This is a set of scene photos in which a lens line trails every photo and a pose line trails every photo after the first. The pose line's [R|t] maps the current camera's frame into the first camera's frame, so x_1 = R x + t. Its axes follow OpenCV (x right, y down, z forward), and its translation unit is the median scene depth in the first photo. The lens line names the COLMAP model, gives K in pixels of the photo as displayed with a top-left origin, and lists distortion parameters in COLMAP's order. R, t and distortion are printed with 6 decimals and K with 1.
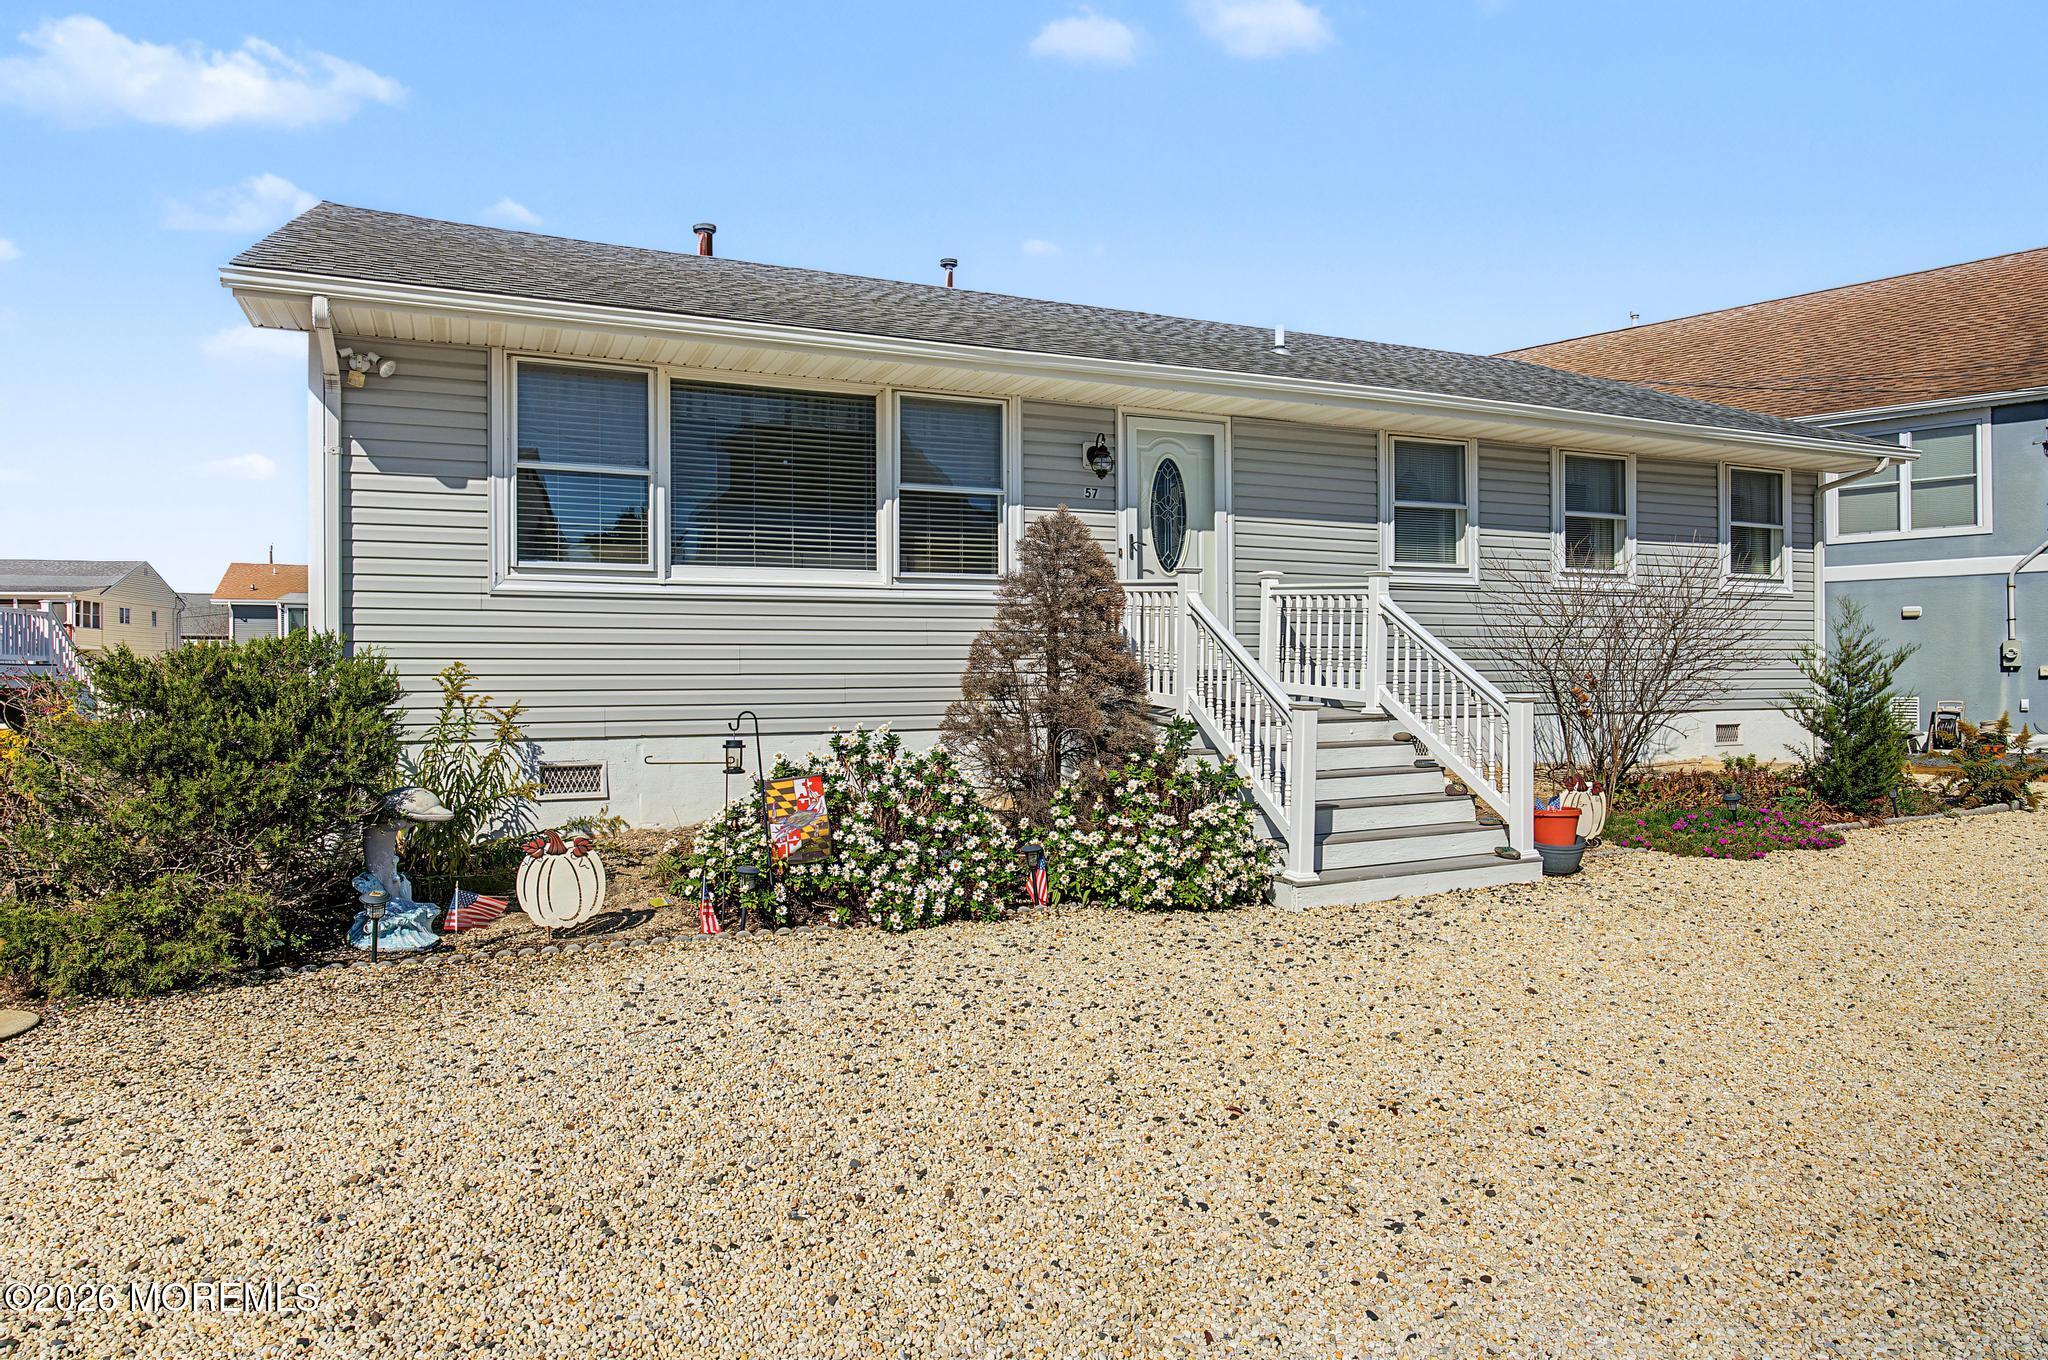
lens RADIAL K [[1242.2, 0, 1024.0], [0, 1242.2, 683.1], [0, 0, 1]] dist [0.008515, 0.000711]
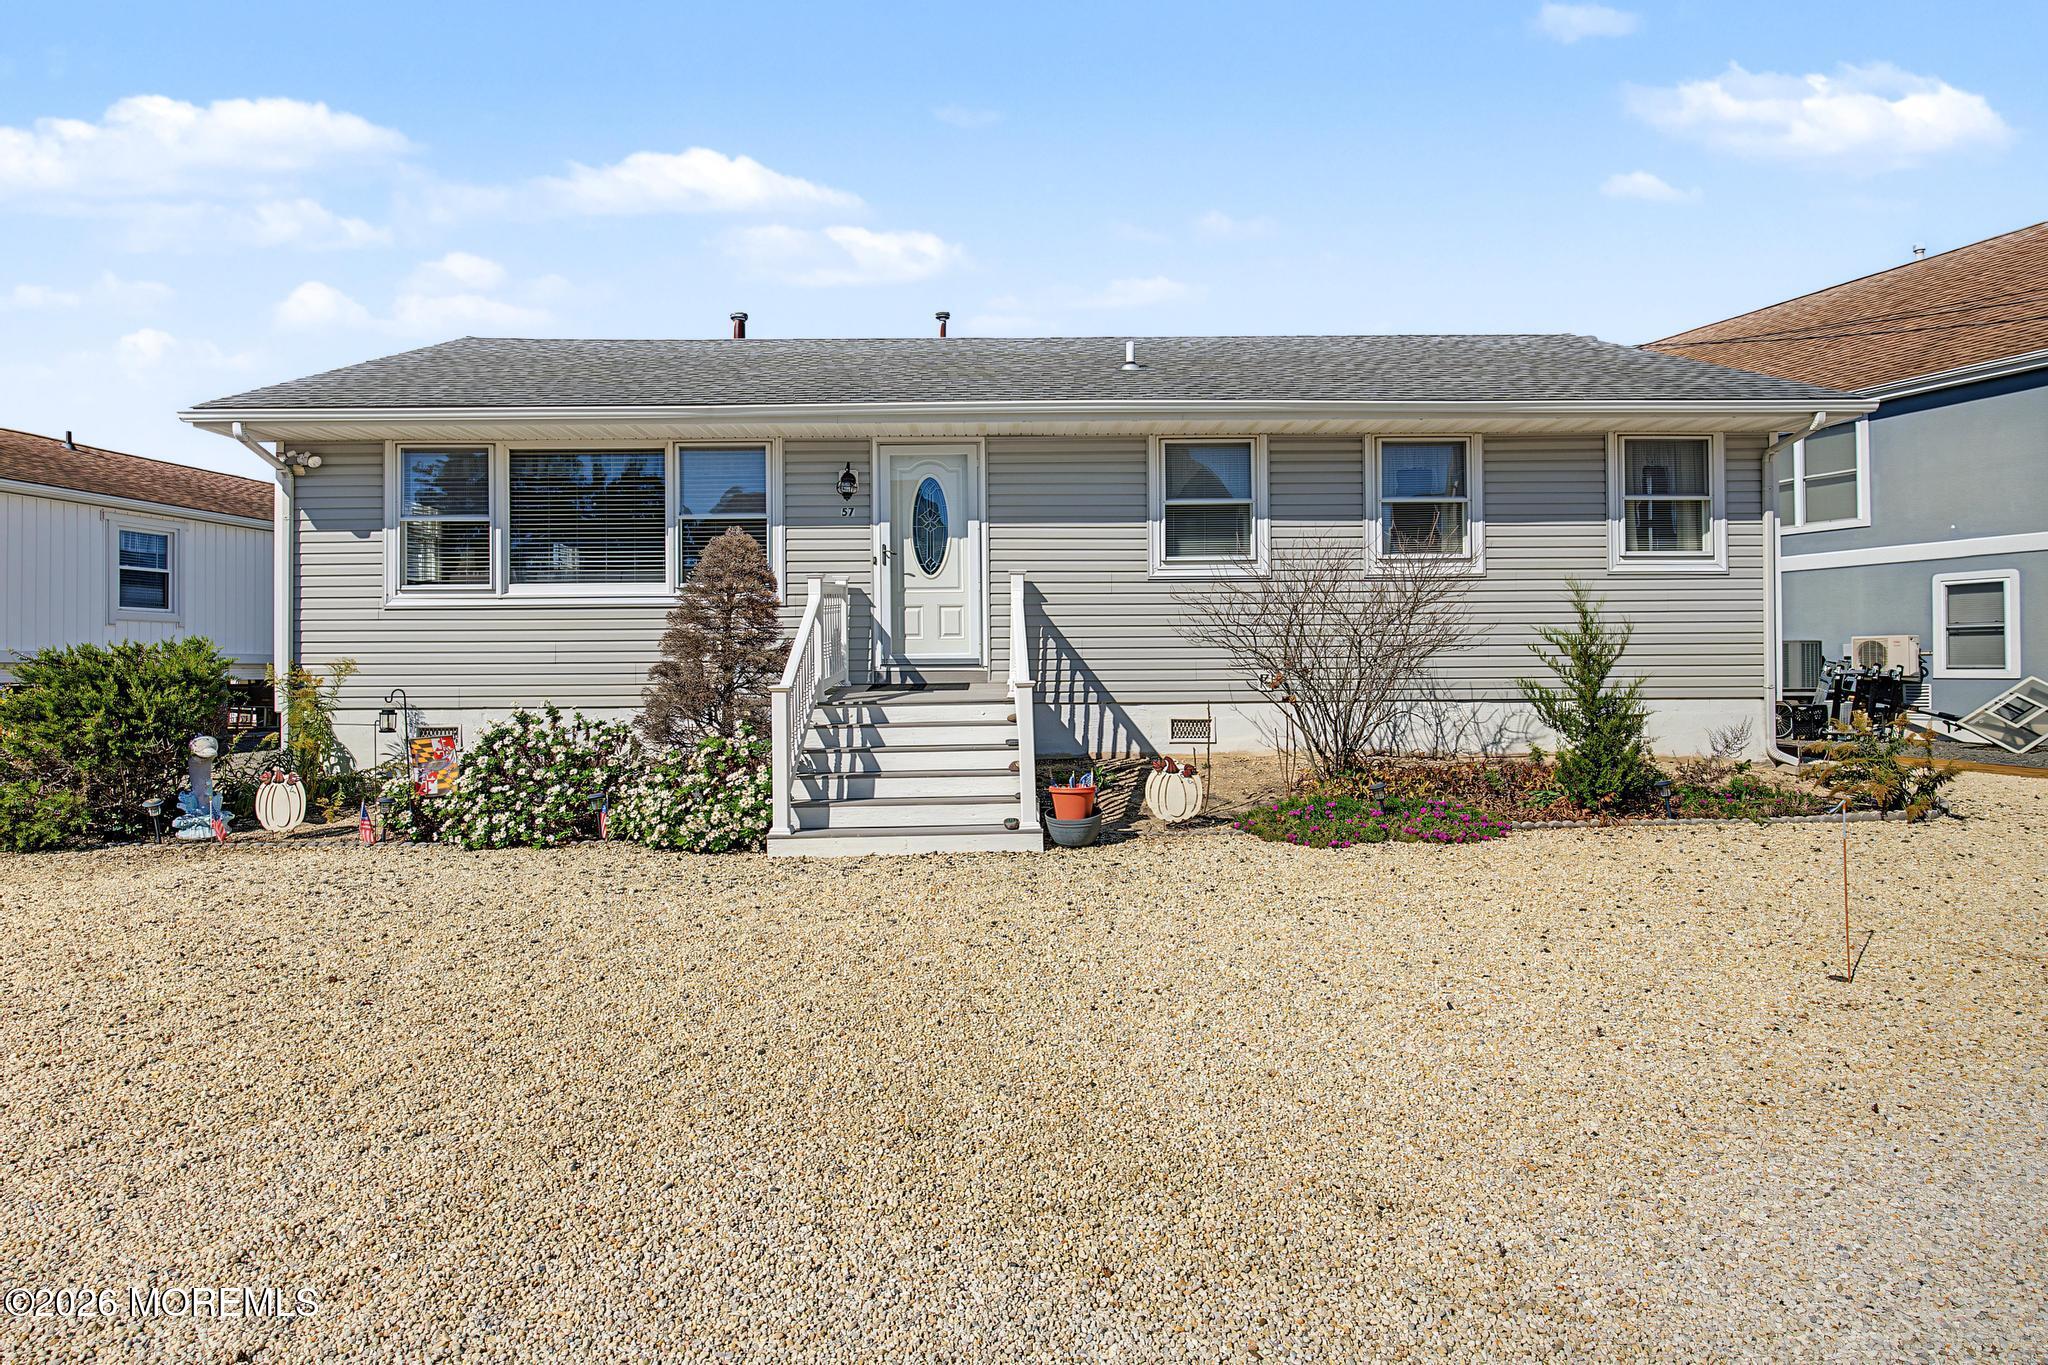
lens RADIAL K [[1118.1, 0, 1024.2], [0, 1118.1, 672.5], [0, 0, 1]] dist [0.005065, 0.001278]
pose [[0.915993, 0.001828, -0.401191, 0.632301], [-0.000735, 0.999996, 0.002880, -0.000568], [0.401195, -0.002343, 0.915990, 0.074483]]
